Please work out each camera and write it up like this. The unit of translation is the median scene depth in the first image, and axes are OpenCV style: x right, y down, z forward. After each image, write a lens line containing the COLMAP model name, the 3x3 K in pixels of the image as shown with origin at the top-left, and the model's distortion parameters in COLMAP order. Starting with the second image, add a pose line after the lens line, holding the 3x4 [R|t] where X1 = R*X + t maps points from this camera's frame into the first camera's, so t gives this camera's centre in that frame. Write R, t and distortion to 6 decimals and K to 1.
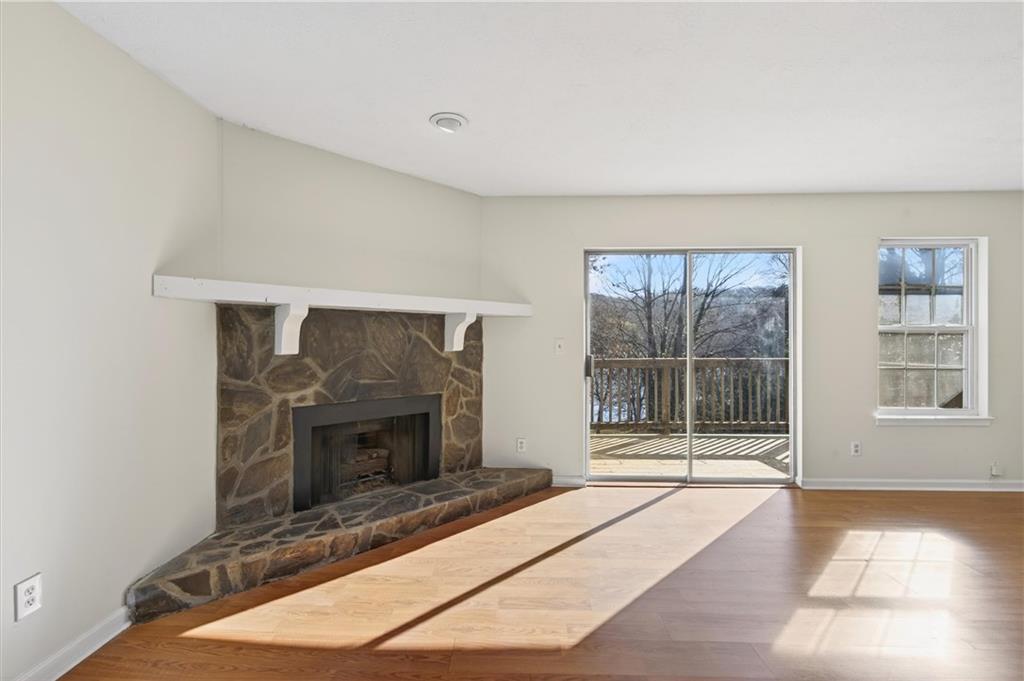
lens RADIAL K [[447.2, 0, 509.0], [0, 447.2, 333.4], [0, 0, 1]] dist [-0.001689, 0.000817]
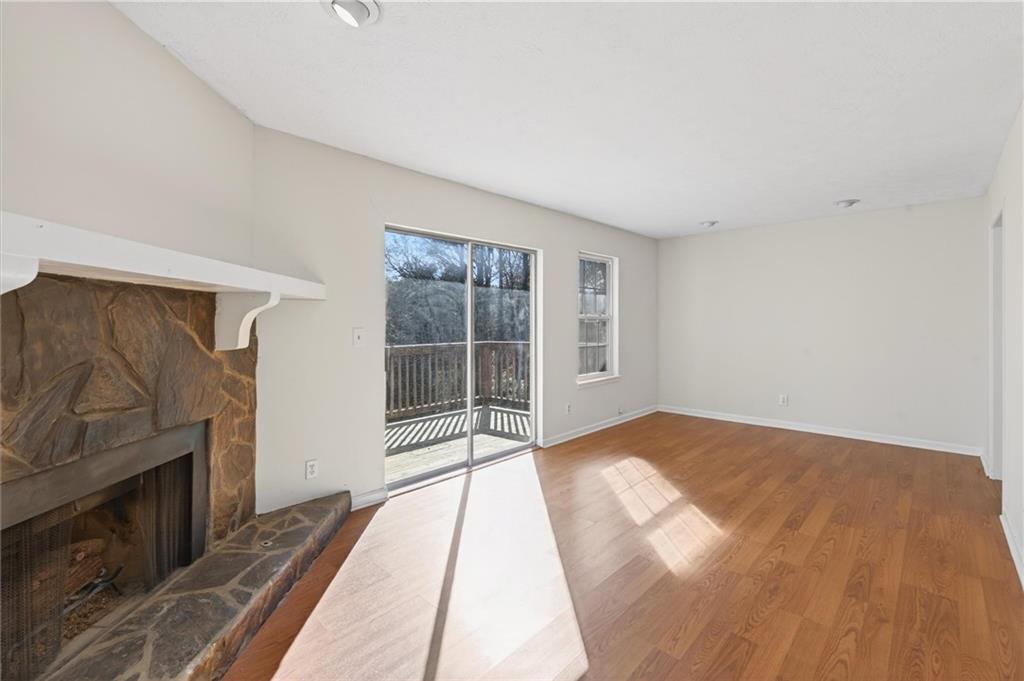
lens RADIAL K [[447.2, 0, 512.9], [0, 447.2, 319.6], [0, 0, 1]] dist [-0.001689, 0.000817]
pose [[0.661284, 0.001713, 0.750134, -0.348845], [-0.001487, 0.999998, -0.000972, -0.004301], [-0.750134, -0.000473, 0.661286, 0.269320]]
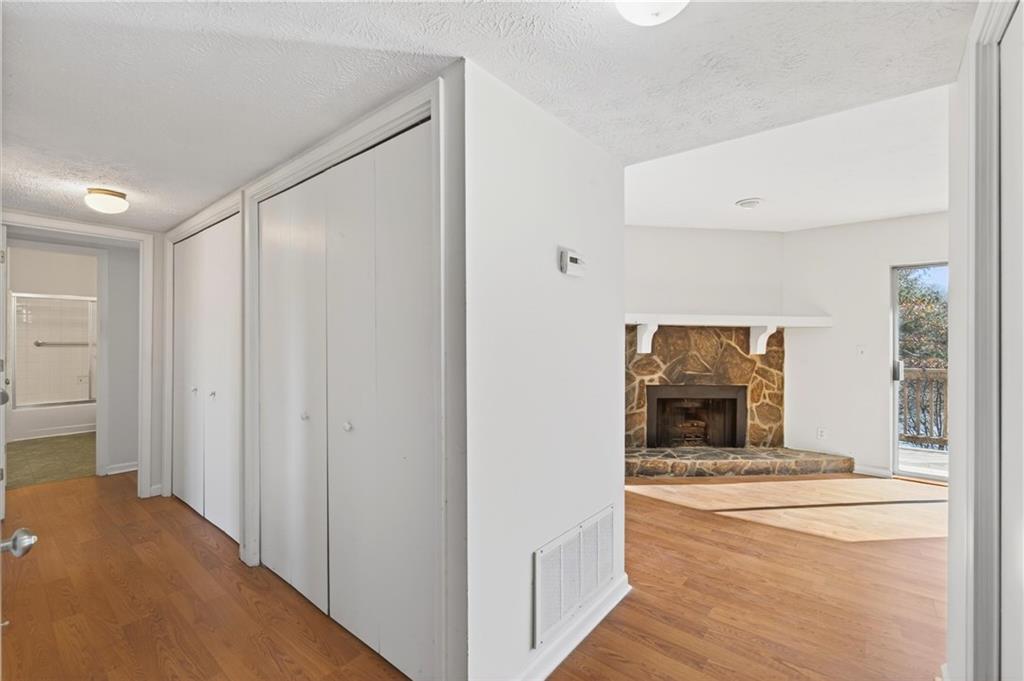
lens RADIAL K [[447.2, 0, 507.2], [0, 447.2, 339.7], [0, 0, 1]] dist [-0.001689, 0.000817]
pose [[0.789601, 0.000758, -0.613620, 0.107152], [-0.001955, 0.999997, -0.001279, -0.000750], [0.613617, 0.002210, 0.789601, -0.519909]]
